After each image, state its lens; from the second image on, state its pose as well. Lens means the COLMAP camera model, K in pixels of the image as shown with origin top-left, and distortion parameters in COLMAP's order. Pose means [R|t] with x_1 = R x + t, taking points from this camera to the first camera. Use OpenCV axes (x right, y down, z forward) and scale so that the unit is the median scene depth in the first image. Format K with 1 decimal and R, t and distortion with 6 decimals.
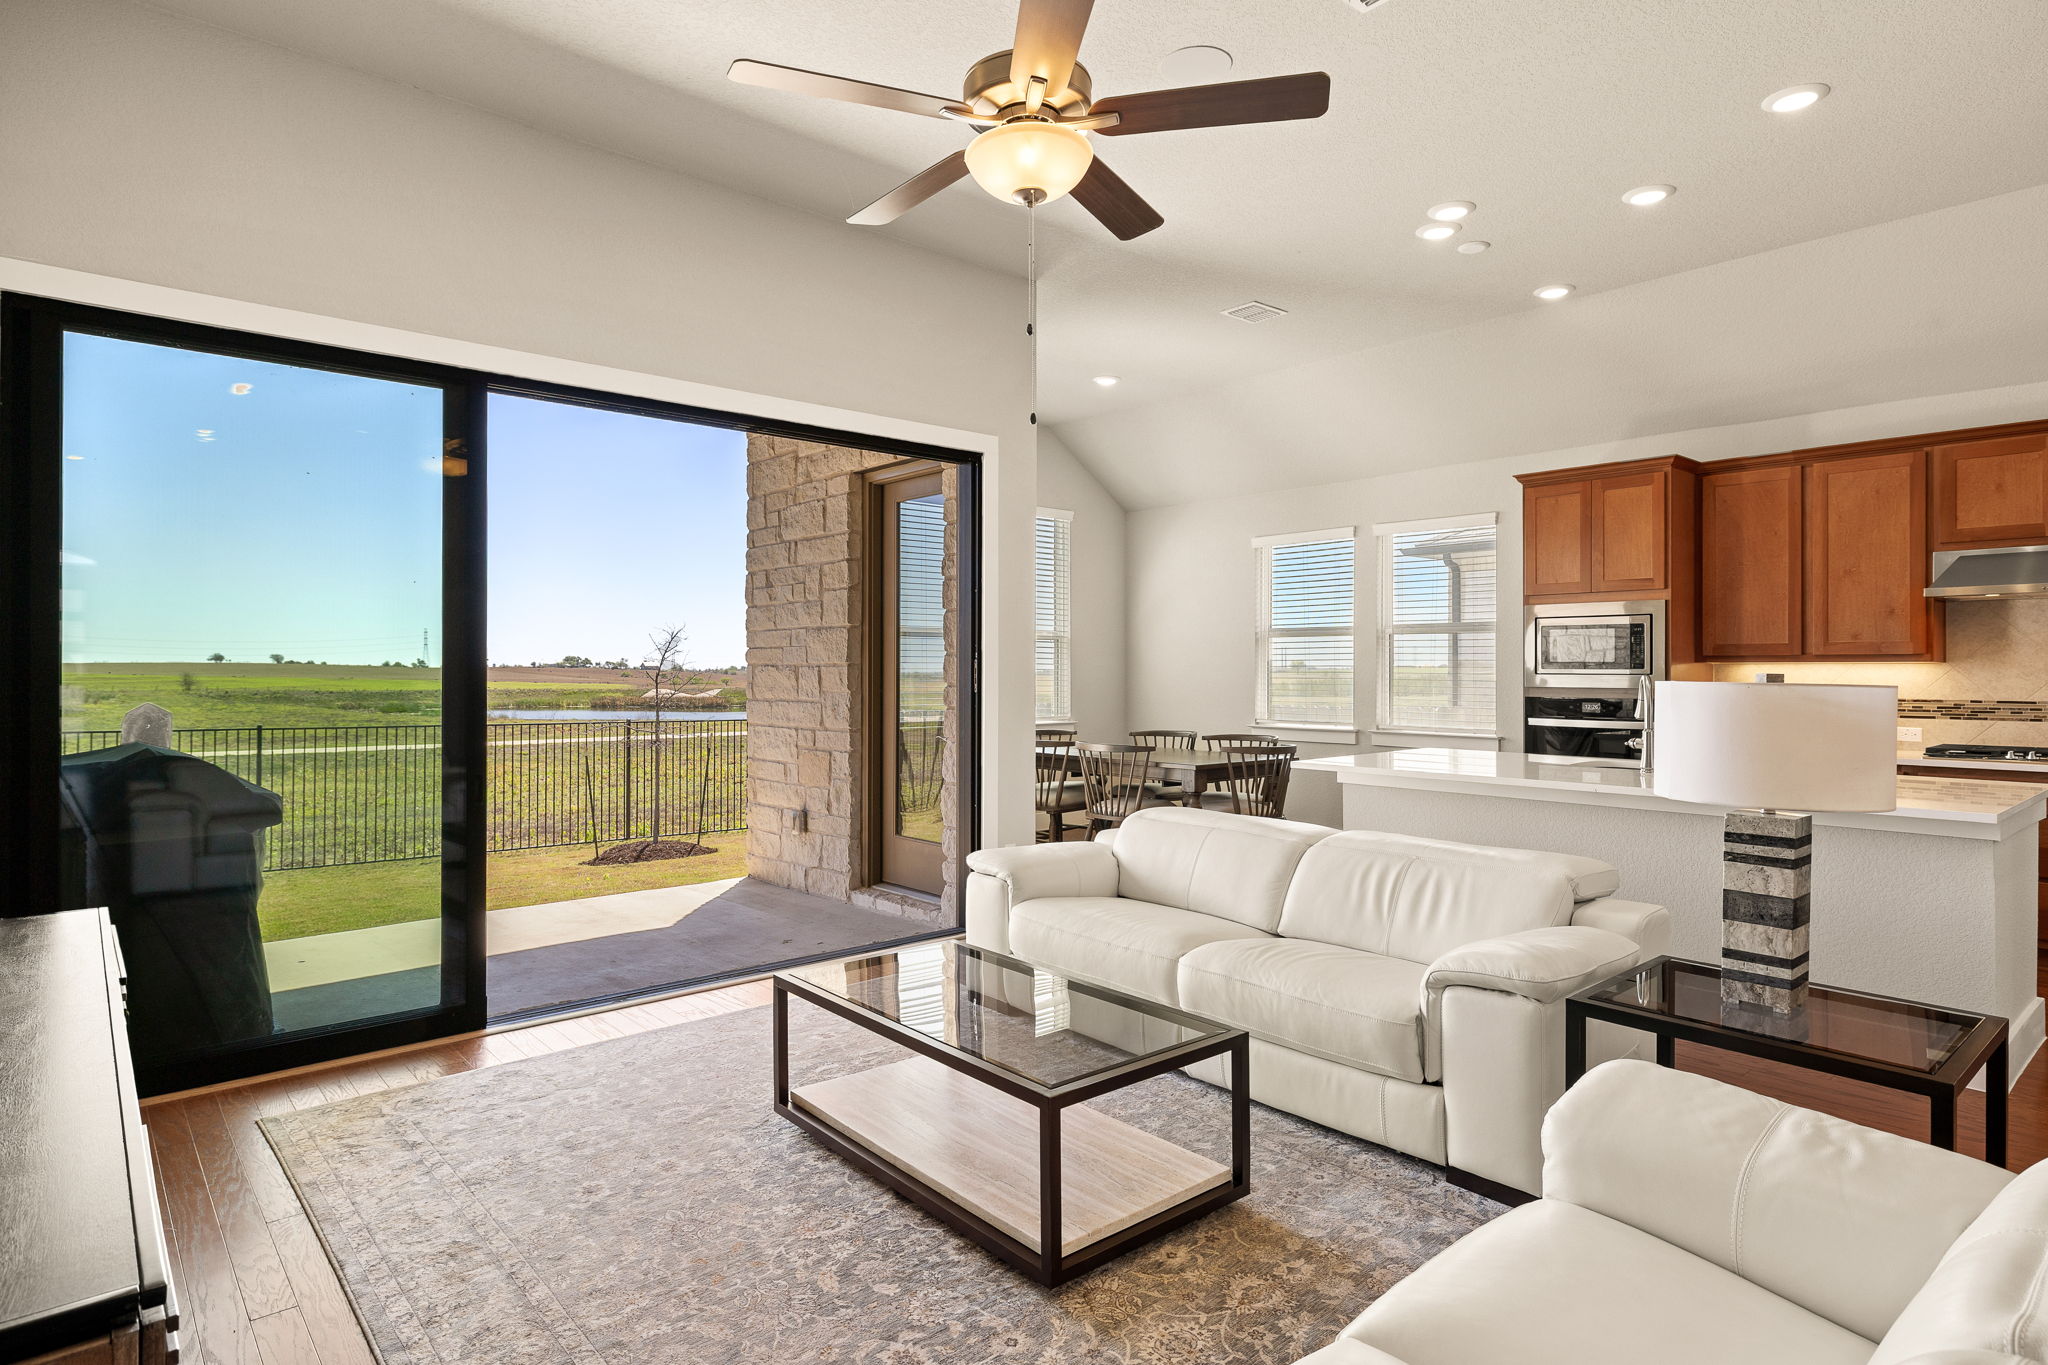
lens RADIAL K [[1098.2, 0, 1018.3], [0, 1098.2, 639.9], [0, 0, 1]] dist [0.007188, -0.001555]
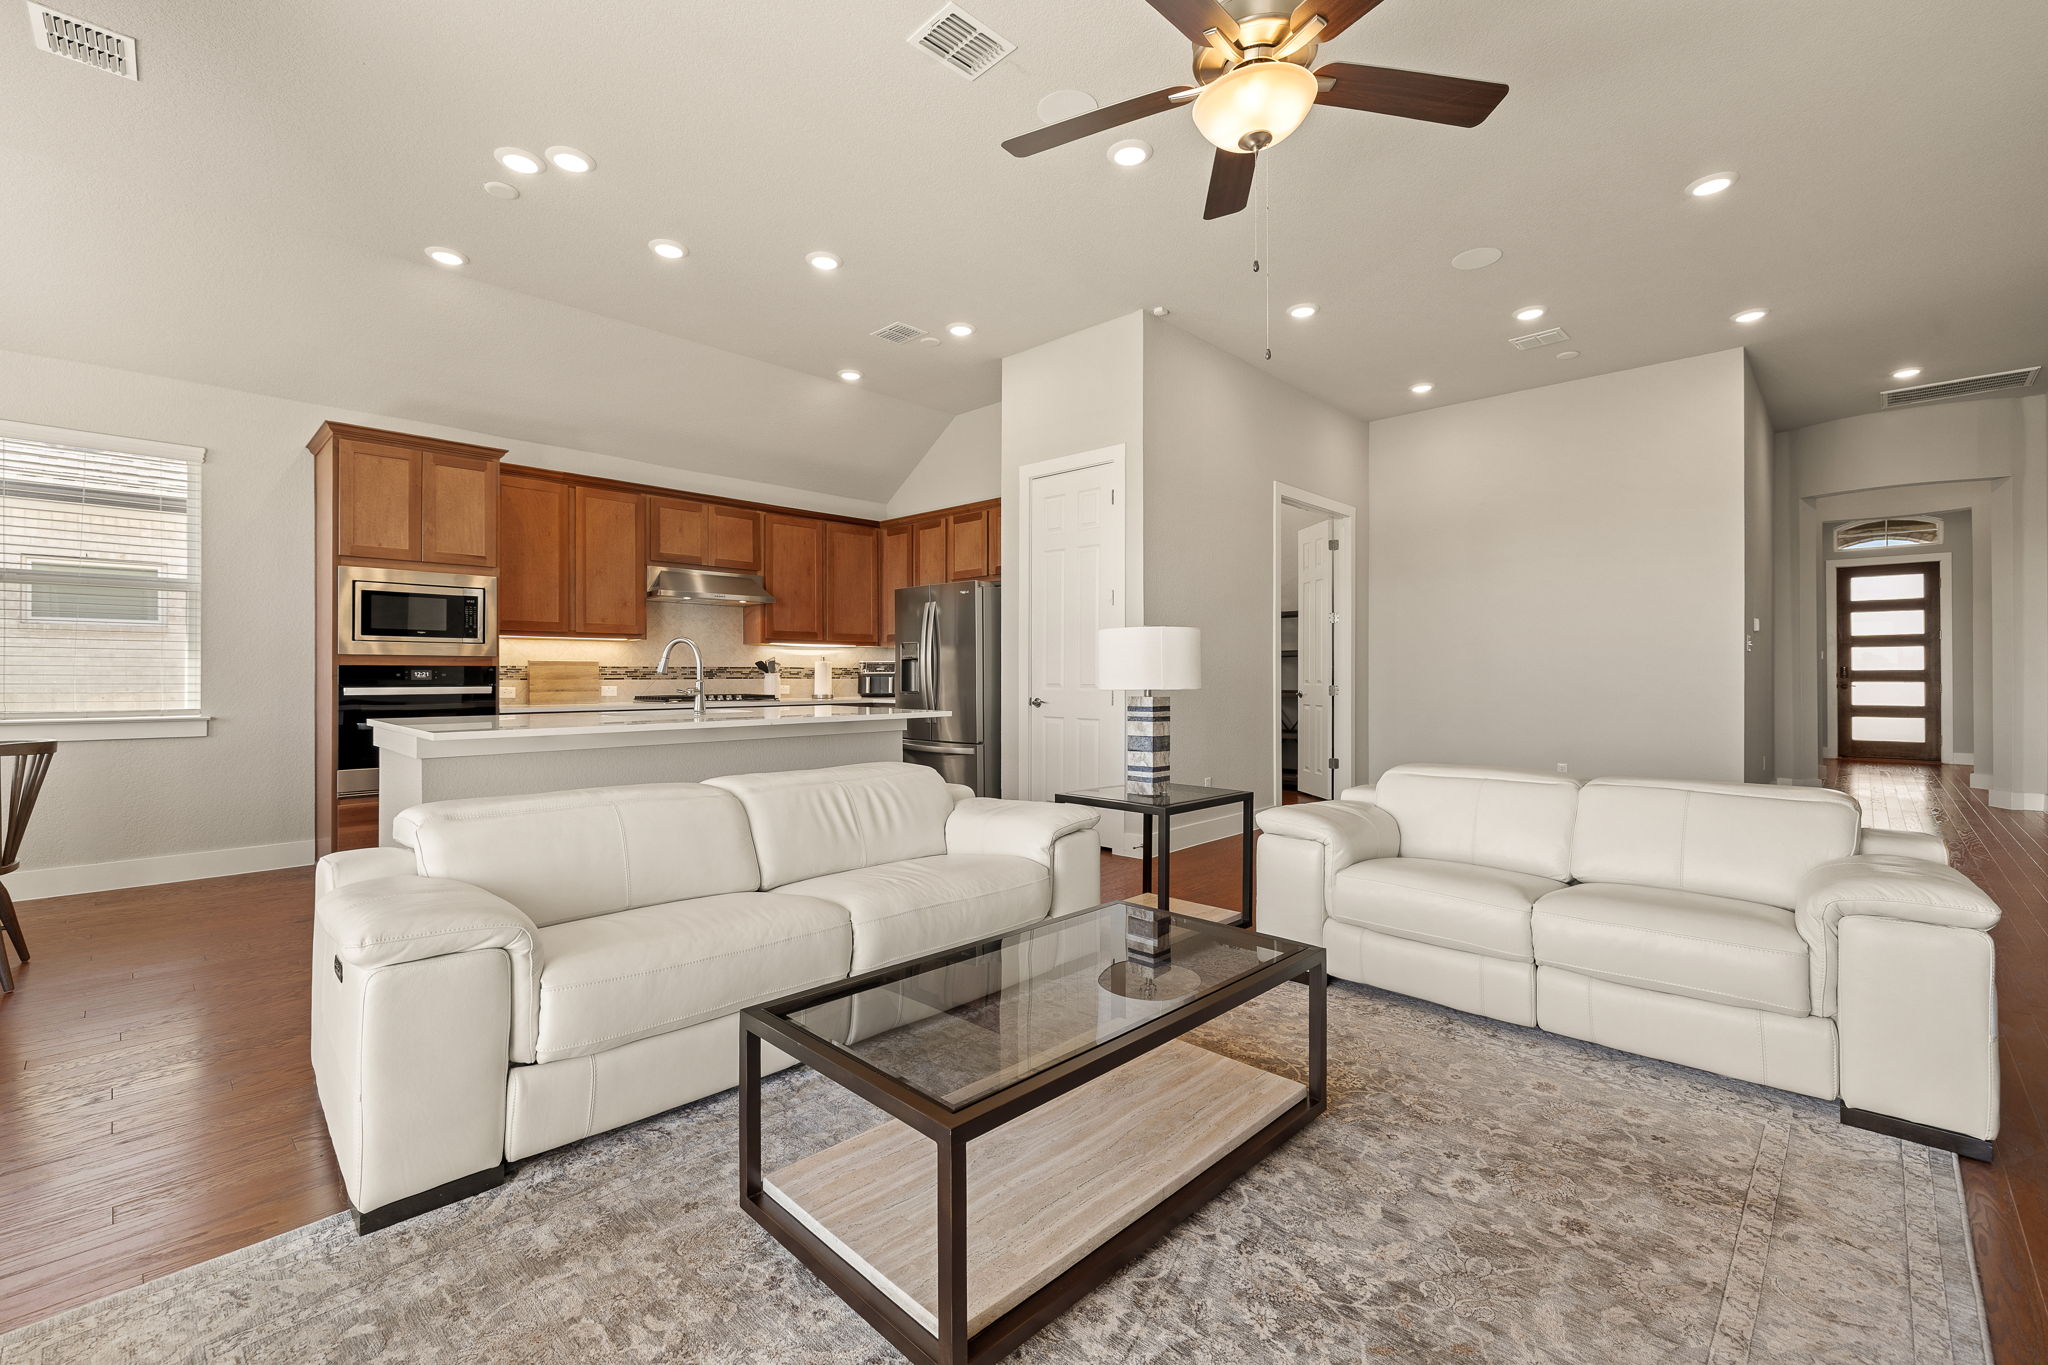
lens RADIAL K [[866.0, 0, 1026.4], [0, 866.0, 662.8], [0, 0, 1]] dist [0.008041, -0.000443]
pose [[-0.082601, 0.013224, 0.996495, -0.360946], [-0.025249, 0.999563, -0.015358, 0.054518], [-0.996263, -0.026429, -0.082231, 0.577892]]
